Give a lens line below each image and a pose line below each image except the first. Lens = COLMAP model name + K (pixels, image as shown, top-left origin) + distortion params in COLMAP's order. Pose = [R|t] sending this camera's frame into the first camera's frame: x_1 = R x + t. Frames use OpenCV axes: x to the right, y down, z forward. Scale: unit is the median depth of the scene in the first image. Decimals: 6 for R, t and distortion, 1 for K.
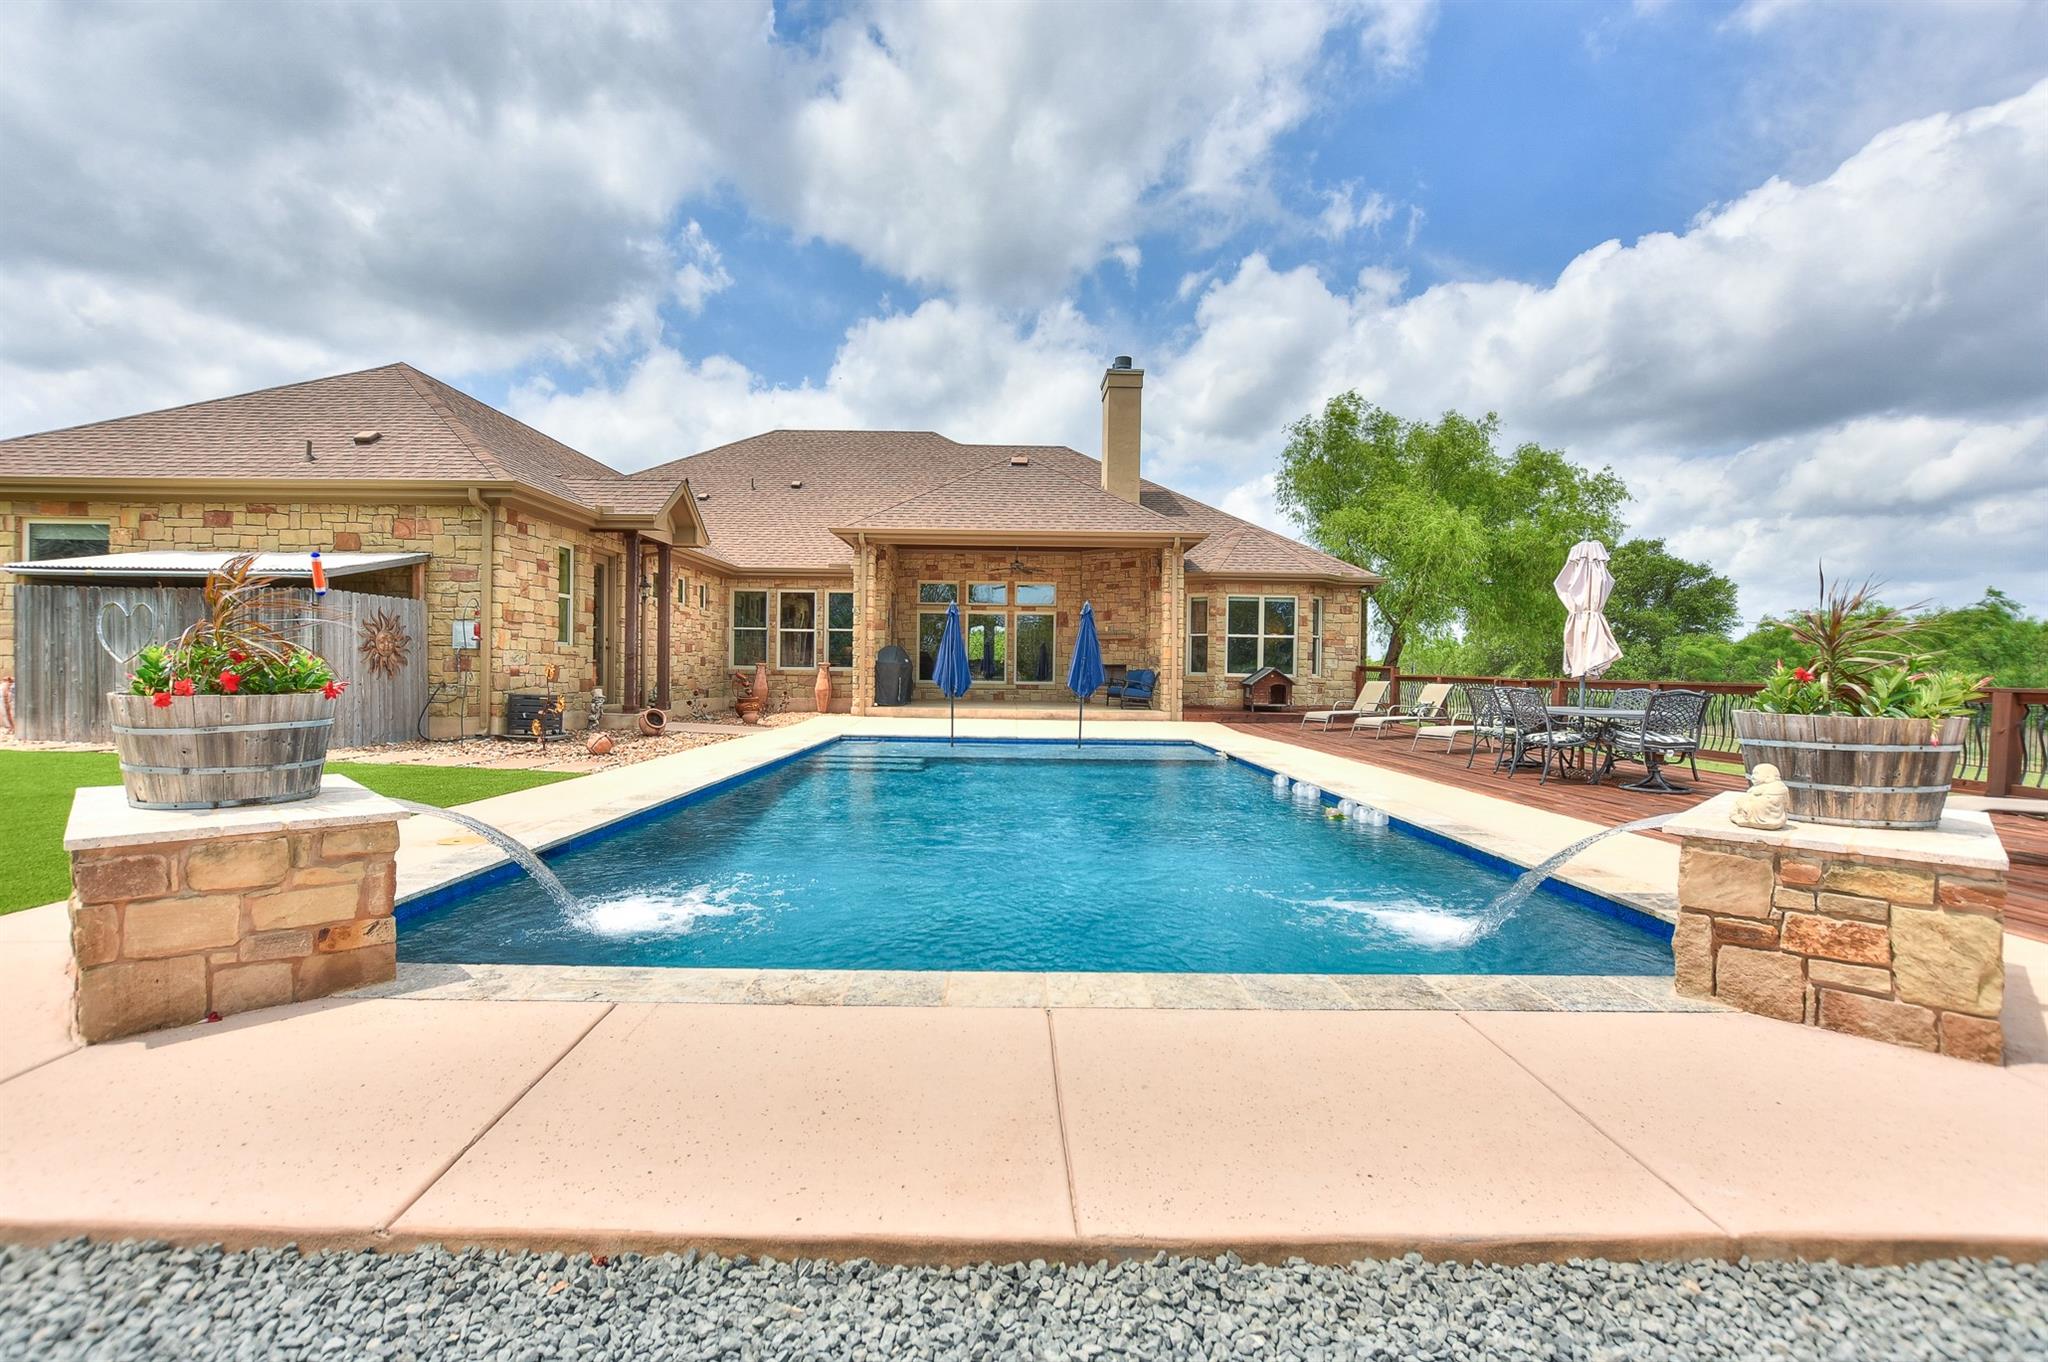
lens RADIAL K [[936.4, 0, 1013.9], [0, 936.4, 678.6], [0, 0, 1]] dist [0.000191, 0.000168]
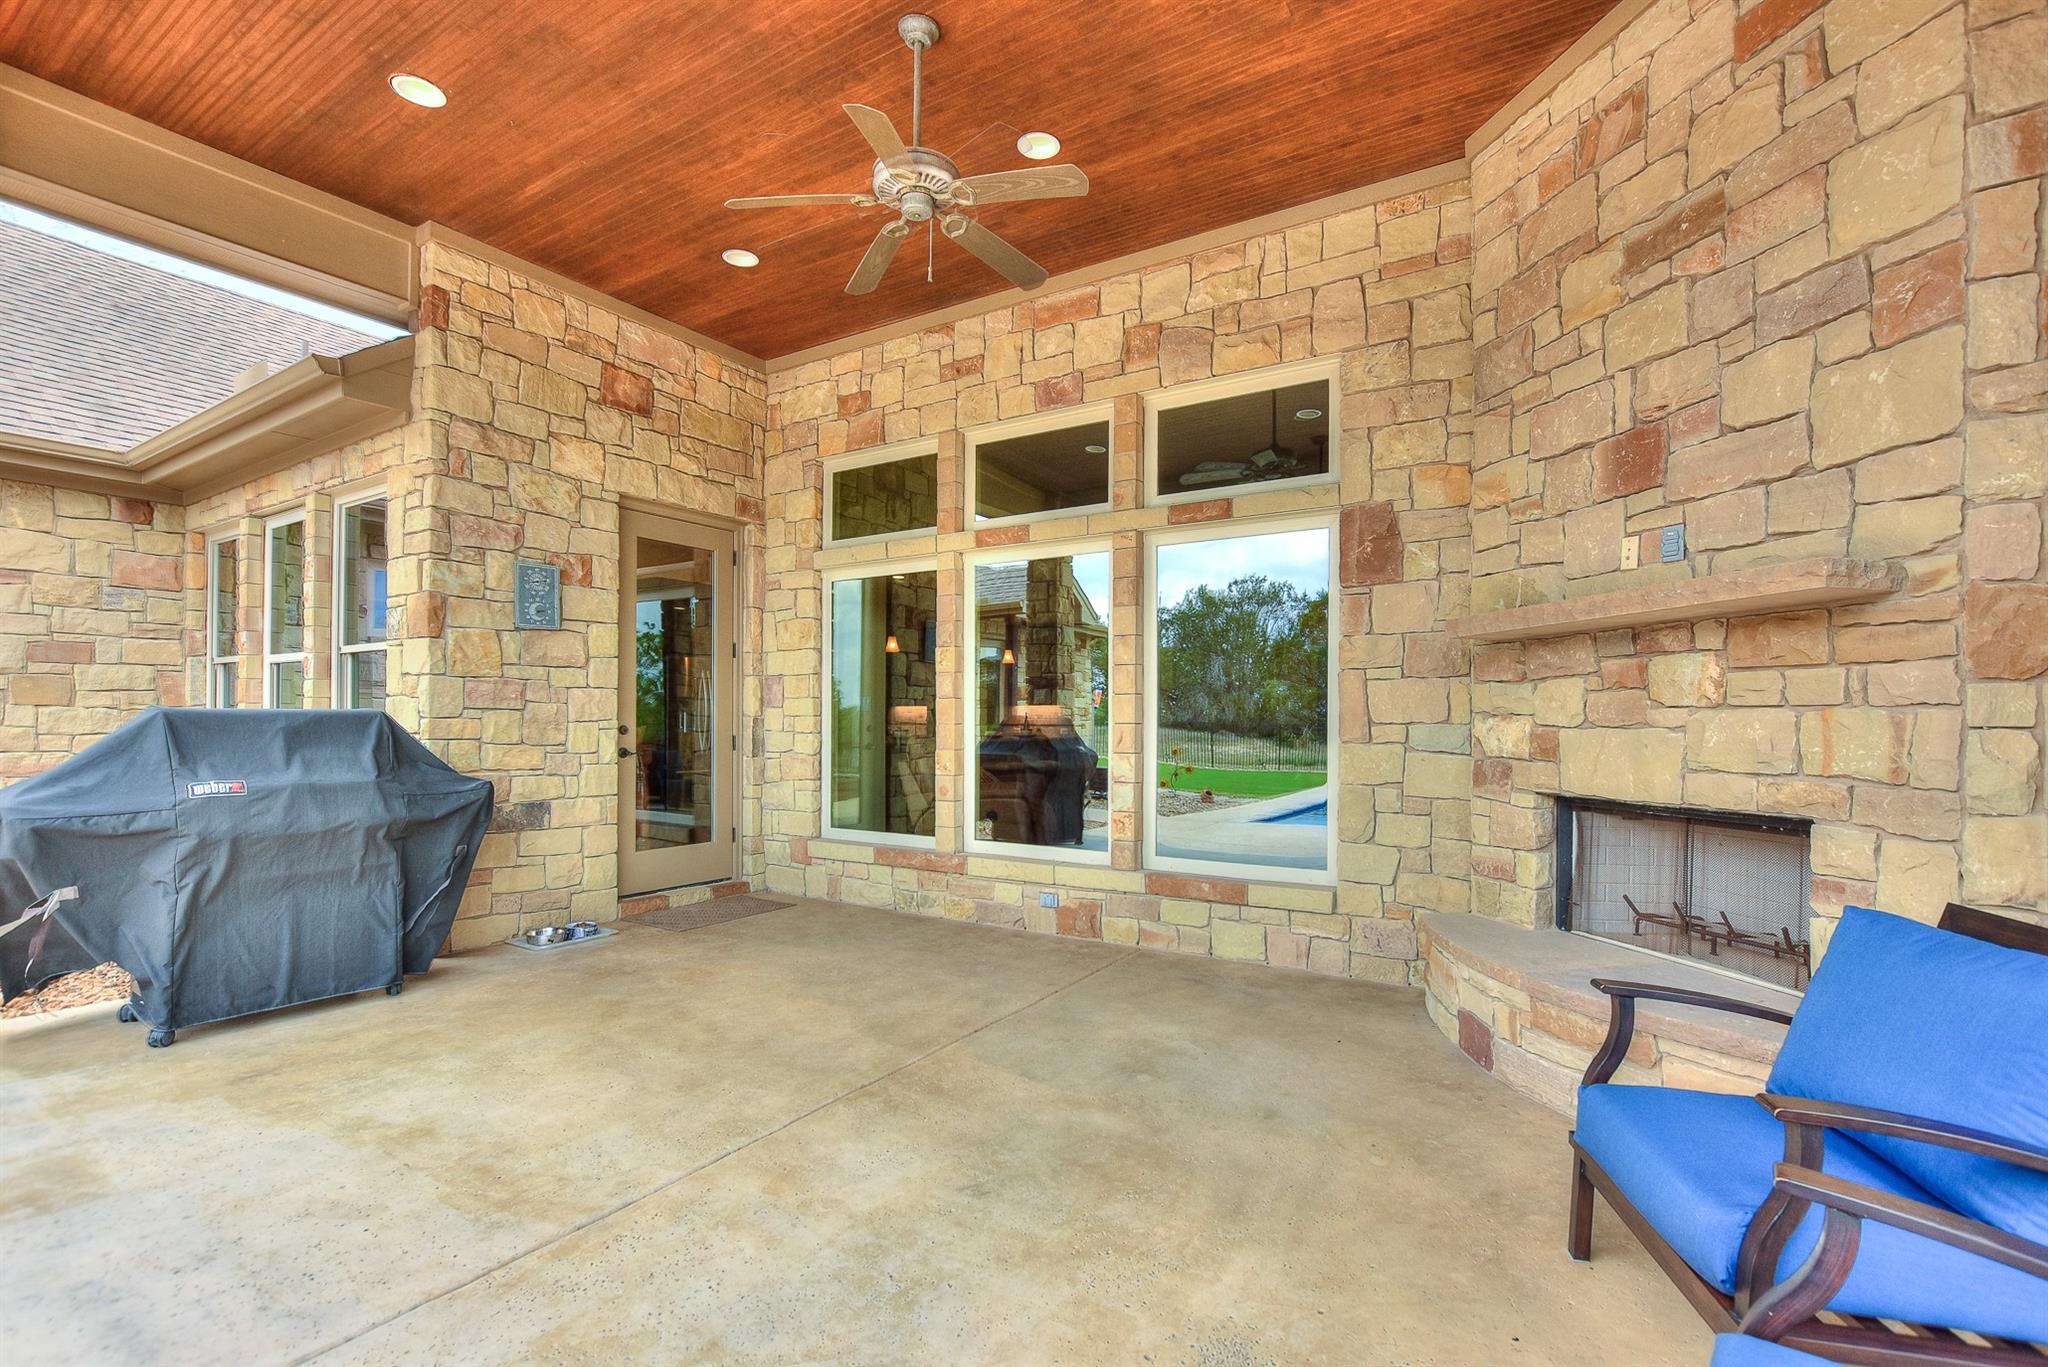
lens RADIAL K [[936.4, 0, 1013.9], [0, 936.4, 681.1], [0, 0, 1]] dist [0.000191, 0.000168]
pose [[0.832515, -0.026333, -0.553377, 0.101753], [-0.004833, 0.998486, -0.054785, -0.026241], [0.553982, 0.048284, 0.831127, 0.854095]]
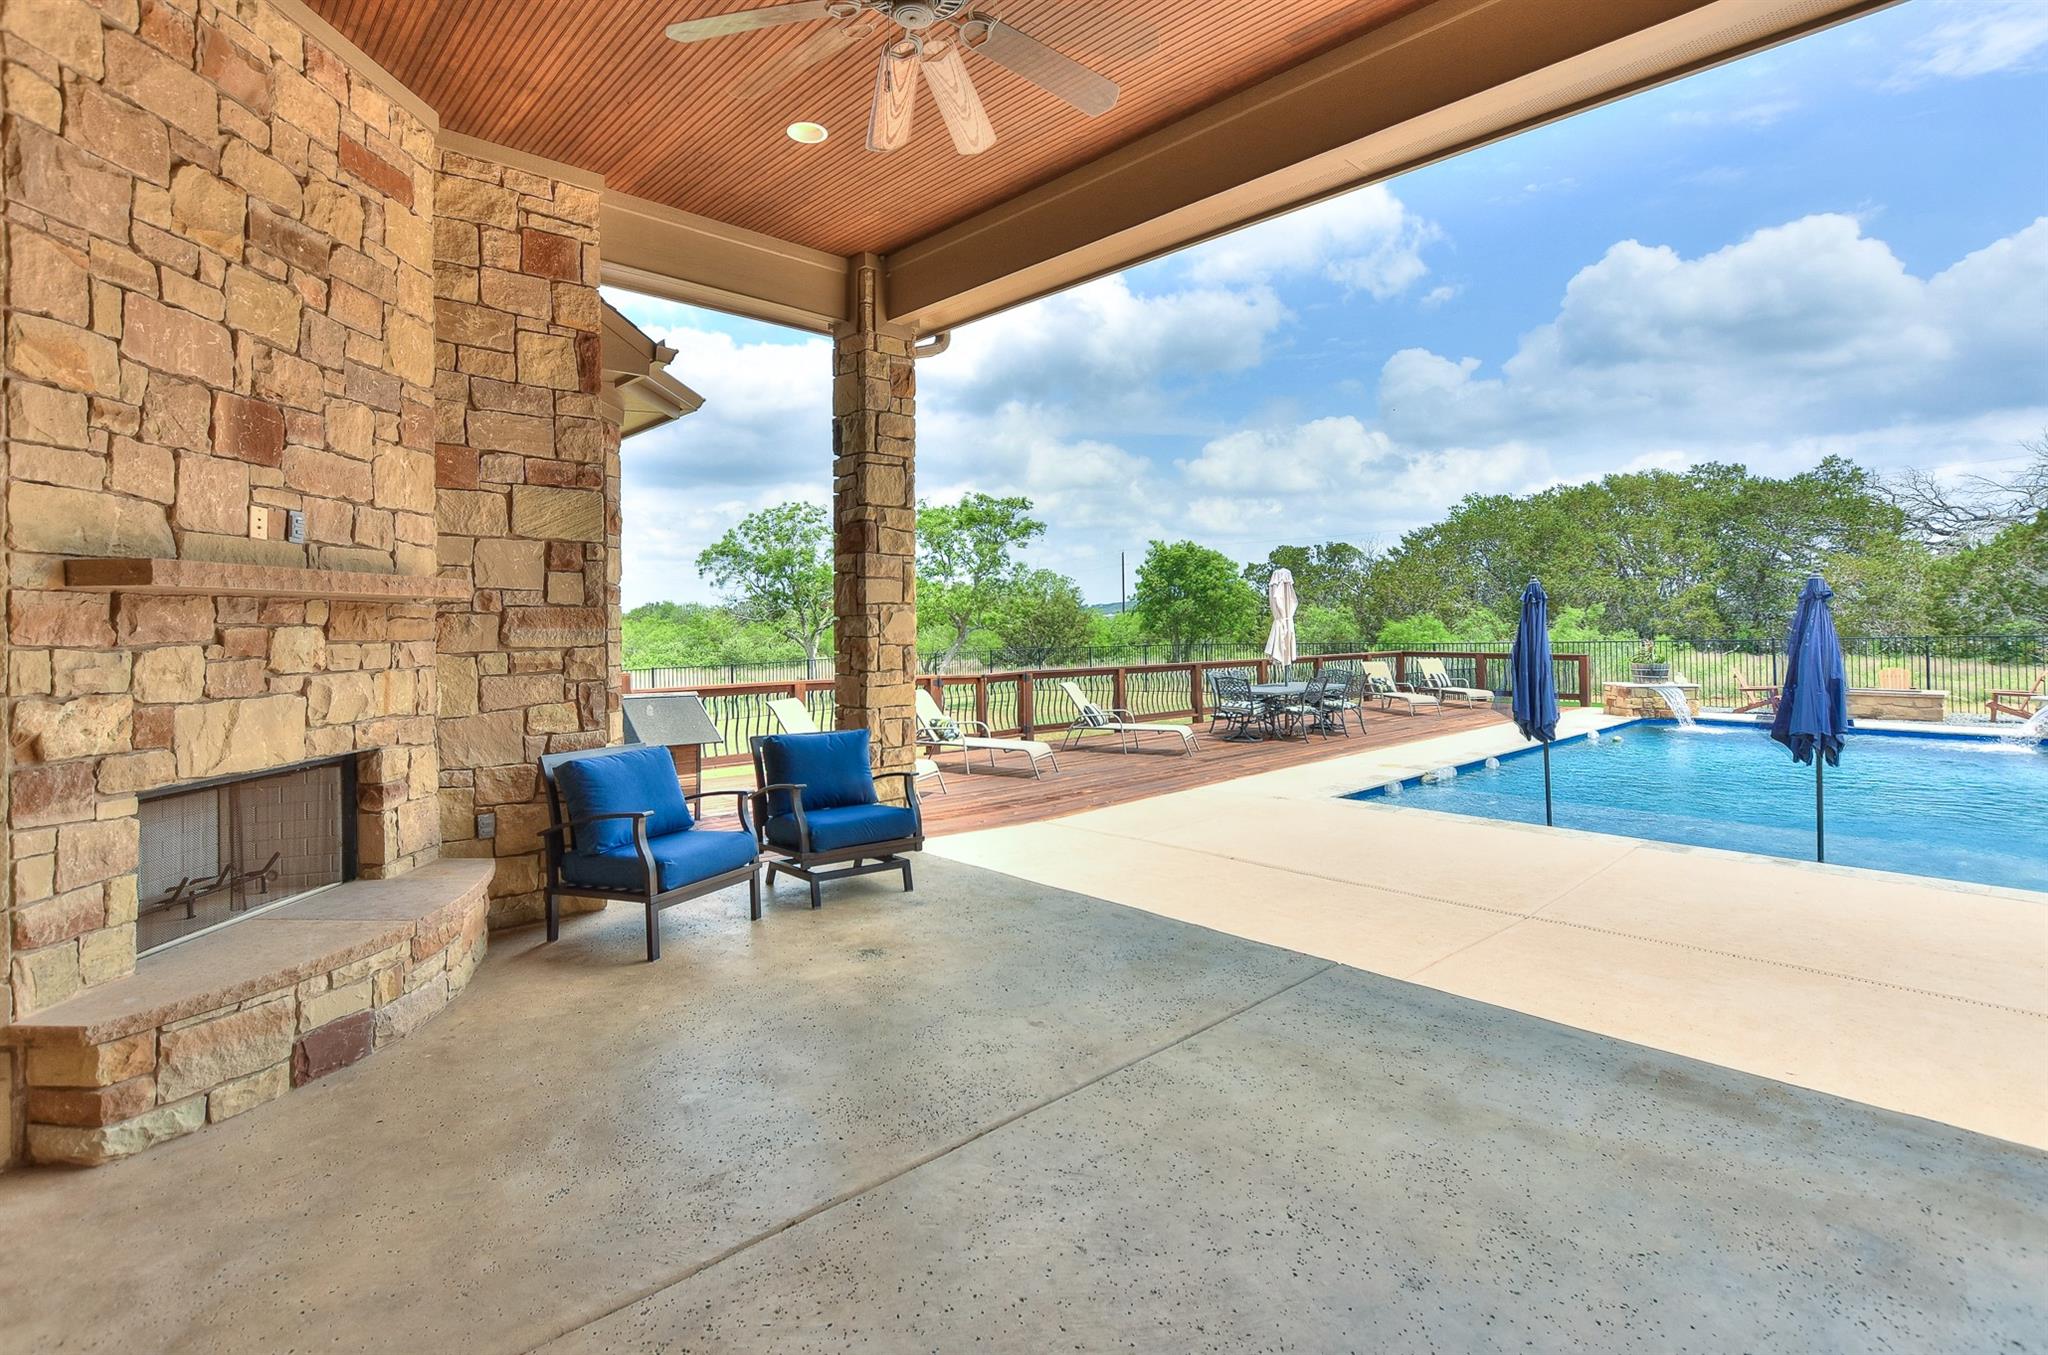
lens RADIAL K [[956.4, 0, 1026.5], [0, 956.4, 619.2], [0, 0, 1]] dist [-0.000632, -0.000041]
pose [[-0.685462, 0.002116, 0.728105, -0.090476], [0.009695, 0.999934, 0.006221, -0.039271], [-0.728043, 0.011324, -0.685437, 1.043655]]
